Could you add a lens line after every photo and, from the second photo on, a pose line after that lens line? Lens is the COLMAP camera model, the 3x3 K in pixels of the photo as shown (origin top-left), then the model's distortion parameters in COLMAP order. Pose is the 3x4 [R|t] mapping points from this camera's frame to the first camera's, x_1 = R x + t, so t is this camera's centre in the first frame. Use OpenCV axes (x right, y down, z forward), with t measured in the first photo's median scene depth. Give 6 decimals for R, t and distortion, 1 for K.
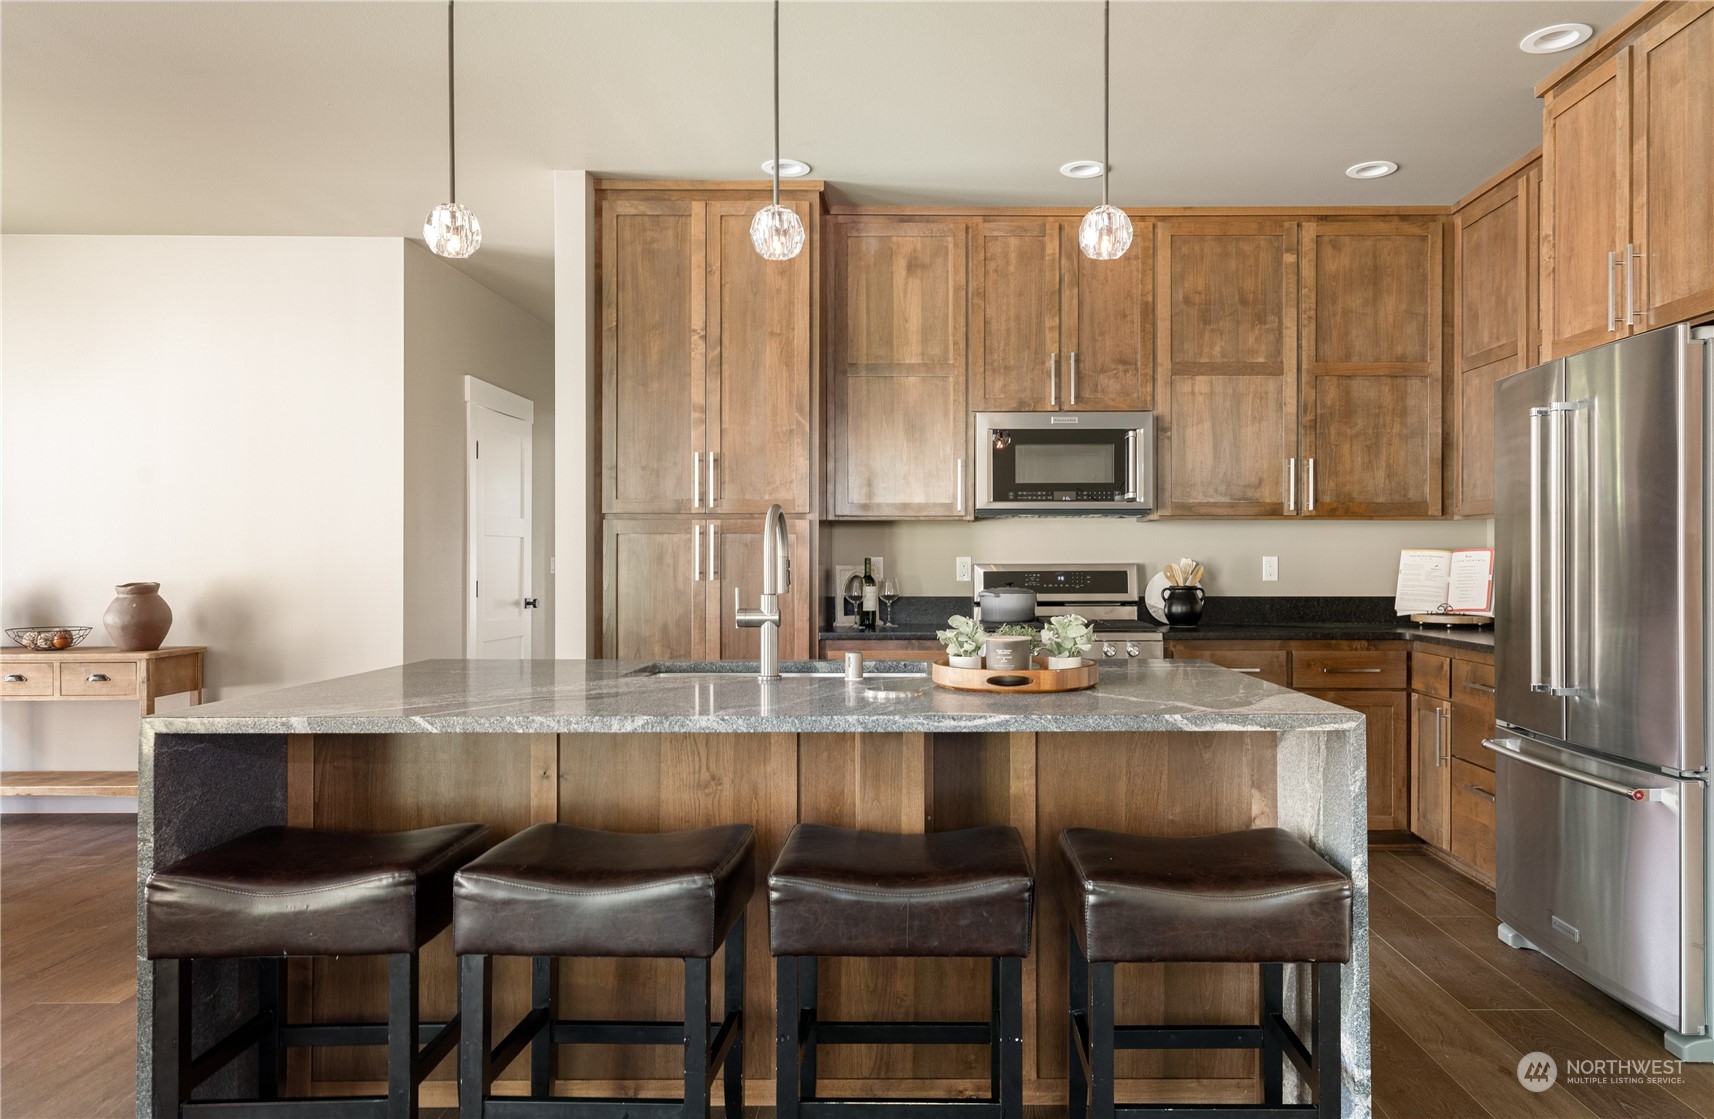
lens RADIAL K [[1159.9, 0, 868.6], [0, 1159.9, 558.9], [0, 0, 1]] dist [0.001268, 0.001029]
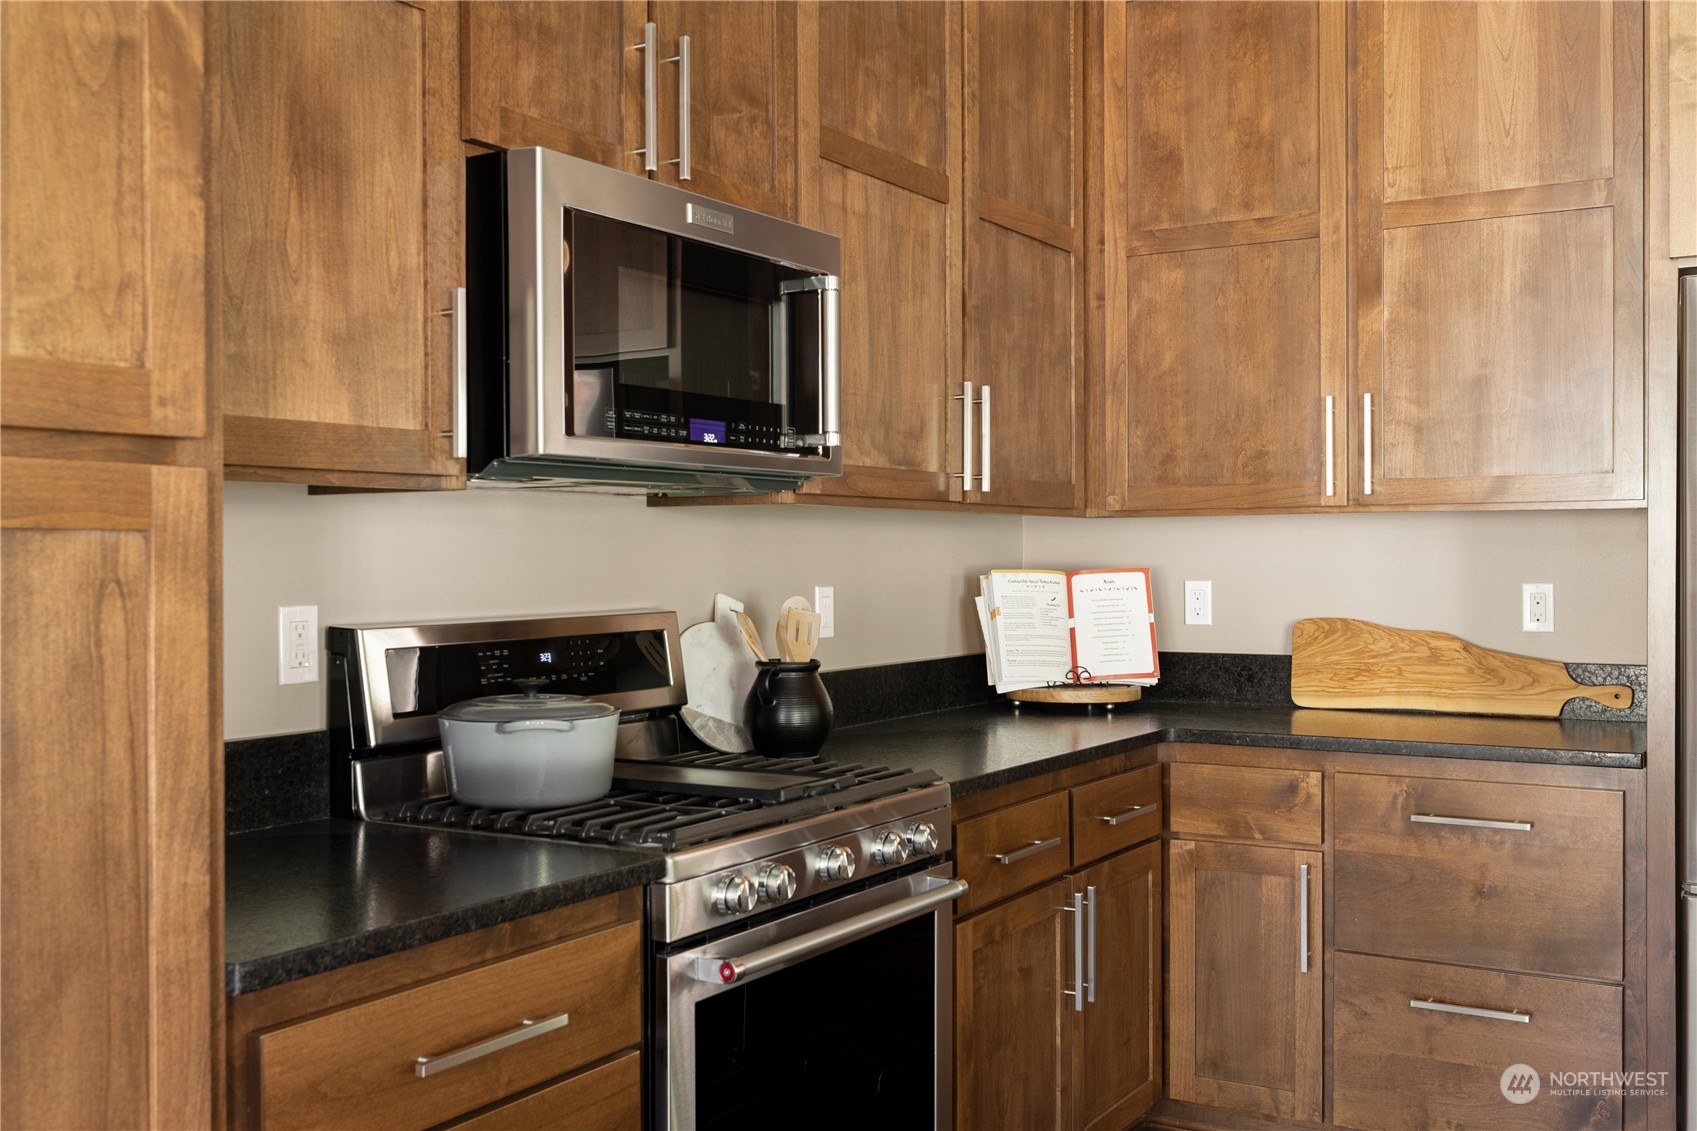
lens RADIAL K [[1680.8, 0, 846.5], [0, 1680.8, 562.6], [0, 0, 1]] dist [0.004624, 0.000000]
pose [[0.480339, -0.006079, 0.877062, -0.262277], [0.003599, 0.999981, 0.004960, -0.015905], [-0.877075, 0.000774, 0.480352, 0.704738]]
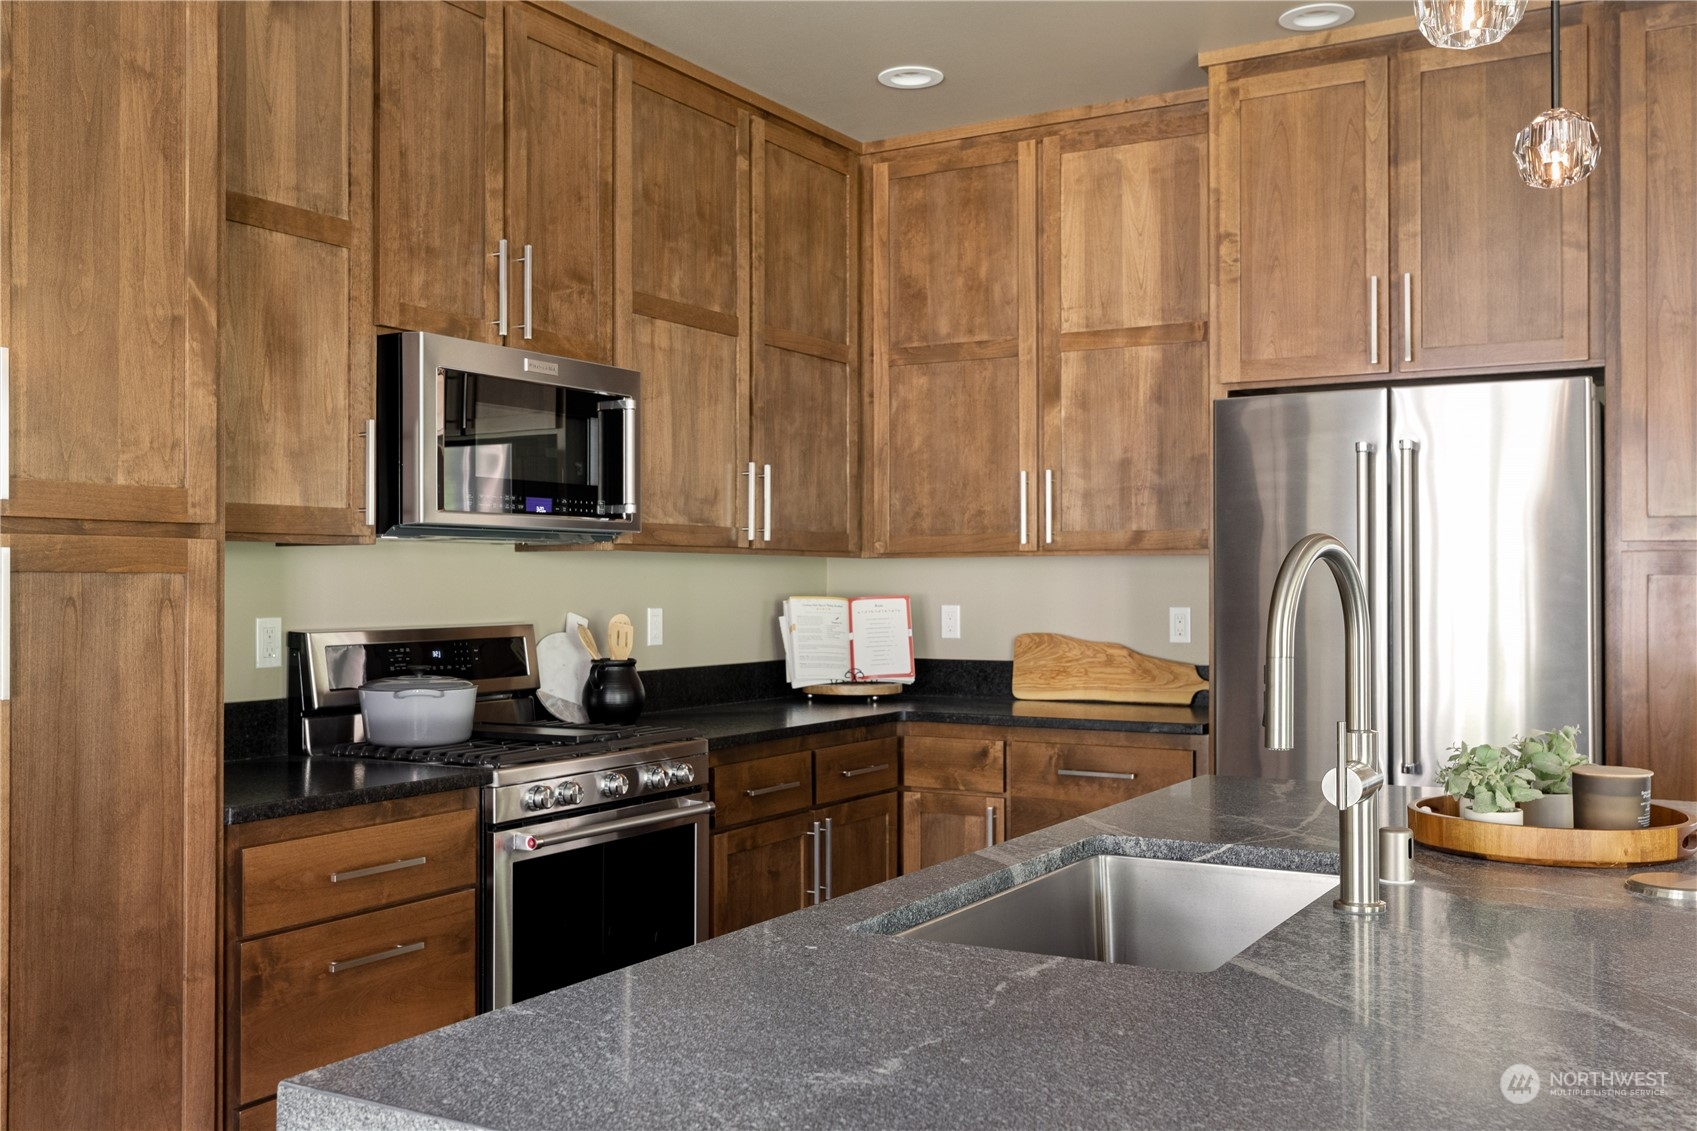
lens RADIAL K [[1657.2, 0, 857.1], [0, 1657.2, 562.8], [0, 0, 1]] dist [0.003226, 0.000000]
pose [[0.463567, 0.010416, 0.886000, -0.450053], [0.000705, 0.999926, -0.012124, -0.017075], [-0.886061, 0.006245, 0.463526, 0.497373]]
